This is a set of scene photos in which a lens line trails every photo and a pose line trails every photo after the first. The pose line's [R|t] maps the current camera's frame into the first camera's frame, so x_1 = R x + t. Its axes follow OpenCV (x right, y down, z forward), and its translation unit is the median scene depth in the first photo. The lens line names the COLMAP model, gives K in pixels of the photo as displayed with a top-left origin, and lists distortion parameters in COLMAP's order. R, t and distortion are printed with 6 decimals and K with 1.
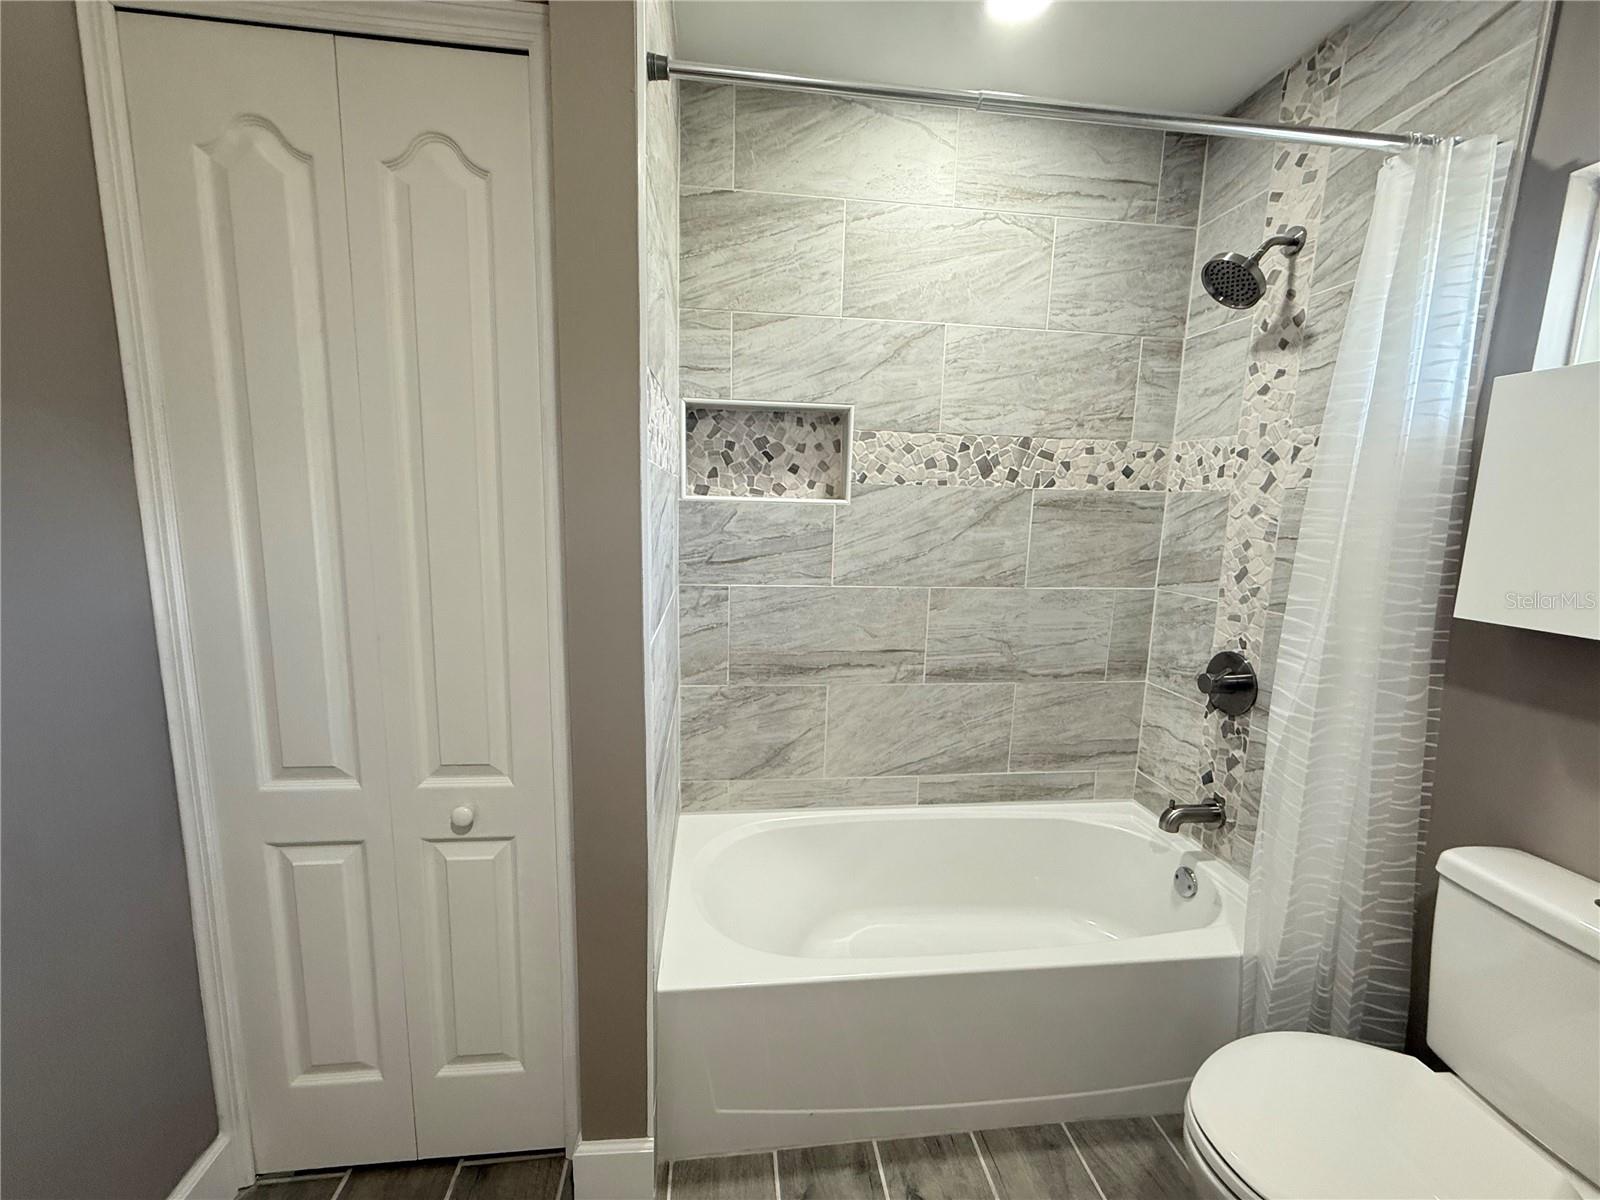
lens RADIAL K [[642.7, 0, 797.0], [0, 642.7, 600.6], [0, 0, 1]] dist [0.000199, 0.000306]
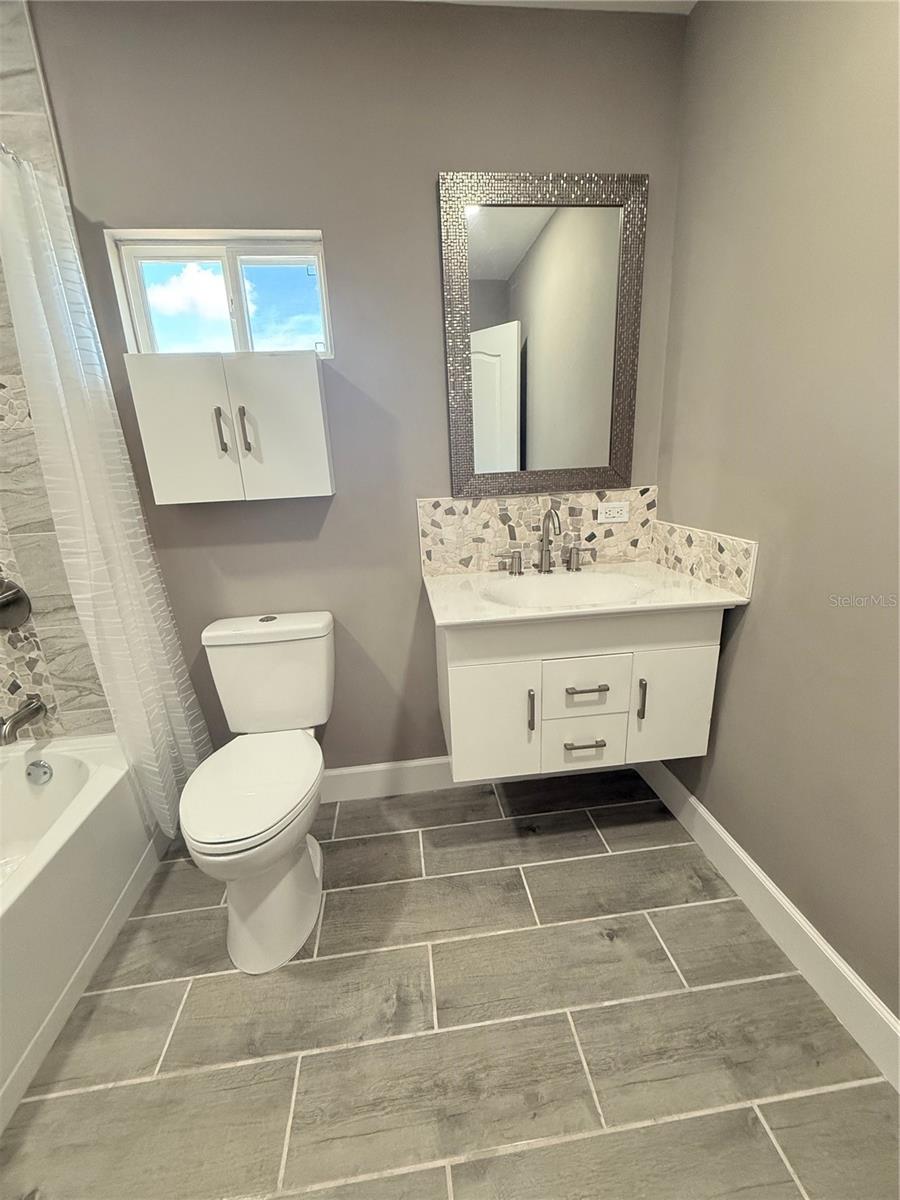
lens RADIAL K [[482.0, 0, 451.7], [0, 482.0, 598.0], [0, 0, 1]] dist [0.000199, 0.000306]
pose [[-0.010106, -0.296897, 0.954856, -0.173566], [0.198400, 0.935325, 0.292925, 0.024934], [-0.980069, 0.192404, 0.049452, 0.148443]]
